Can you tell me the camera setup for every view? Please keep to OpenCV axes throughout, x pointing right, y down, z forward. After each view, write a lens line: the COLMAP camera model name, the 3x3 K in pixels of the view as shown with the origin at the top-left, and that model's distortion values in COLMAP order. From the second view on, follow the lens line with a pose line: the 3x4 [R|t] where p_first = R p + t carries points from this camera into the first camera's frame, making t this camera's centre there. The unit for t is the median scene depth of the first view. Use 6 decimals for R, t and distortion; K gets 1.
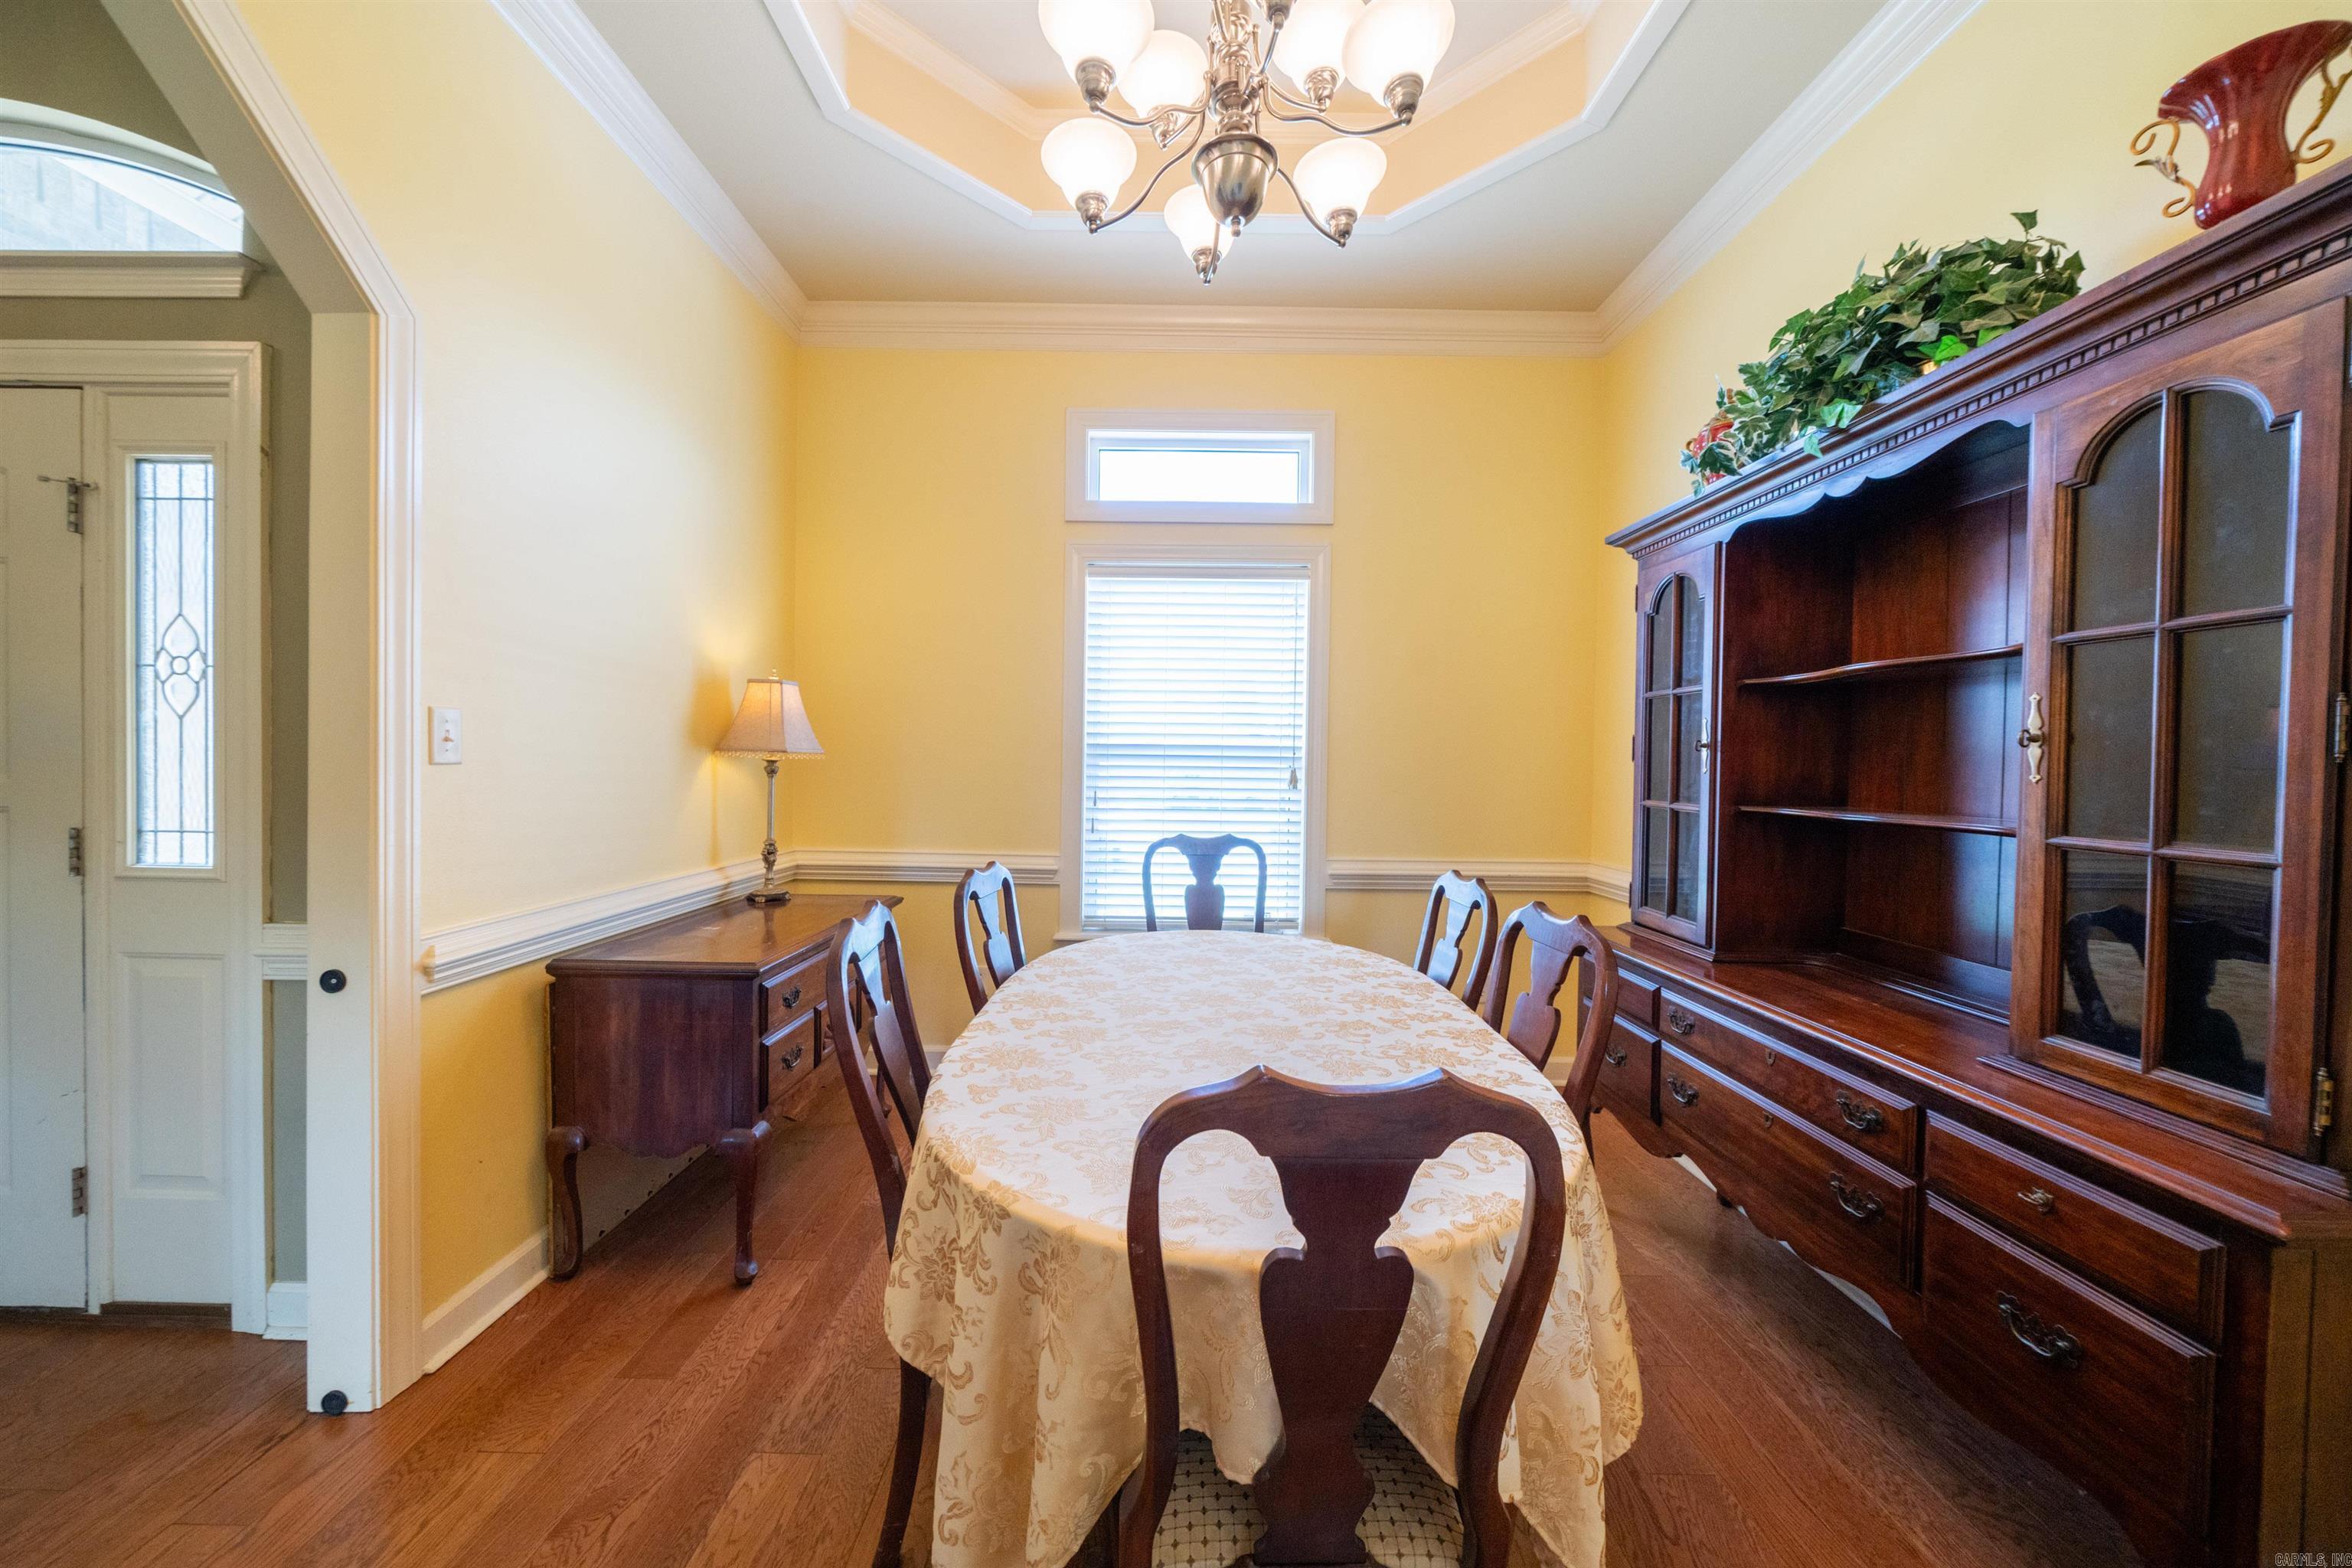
lens RADIAL K [[797.1, 0, 1174.2], [0, 797.1, 793.9], [0, 0, 1]] dist [-0.004514, -0.000297]
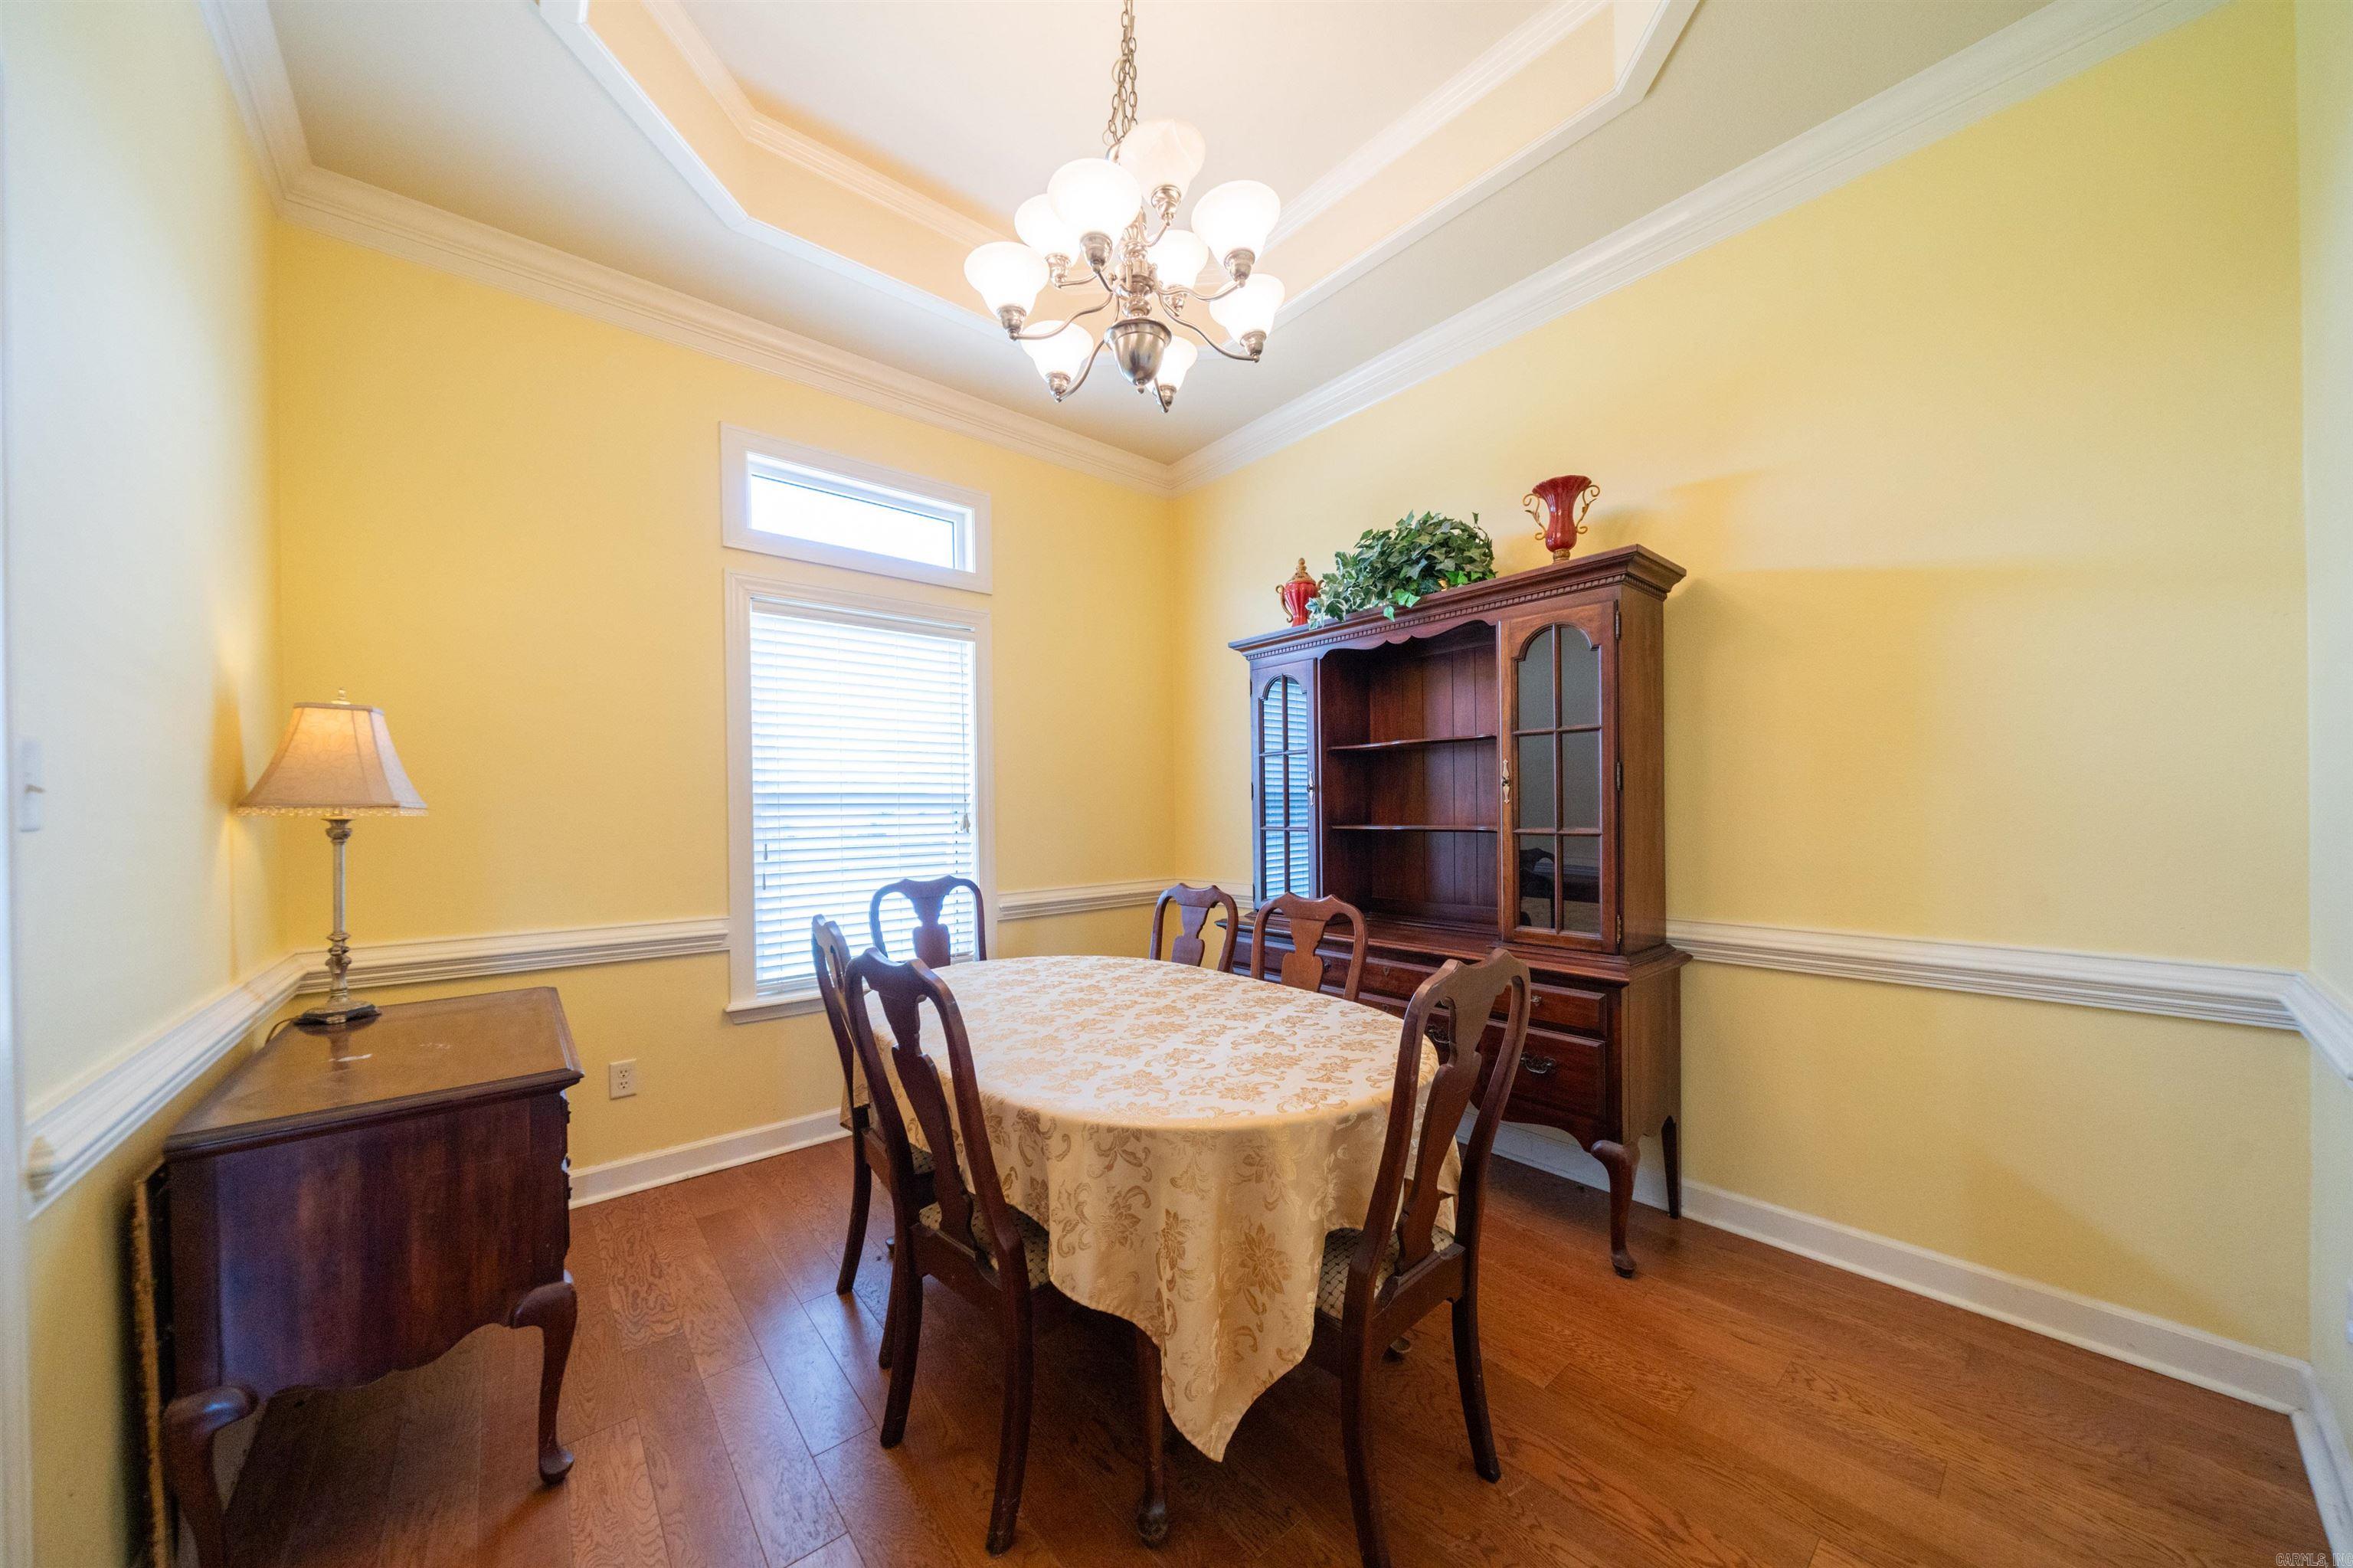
lens RADIAL K [[774.8, 0, 1173.4], [0, 774.8, 839.8], [0, 0, 1]] dist [-0.004458, -0.000172]
pose [[0.767486, -0.048672, 0.639215, -0.465393], [0.051205, 0.998582, 0.014555, 0.003613], [-0.639017, 0.021560, 0.768890, 0.012719]]
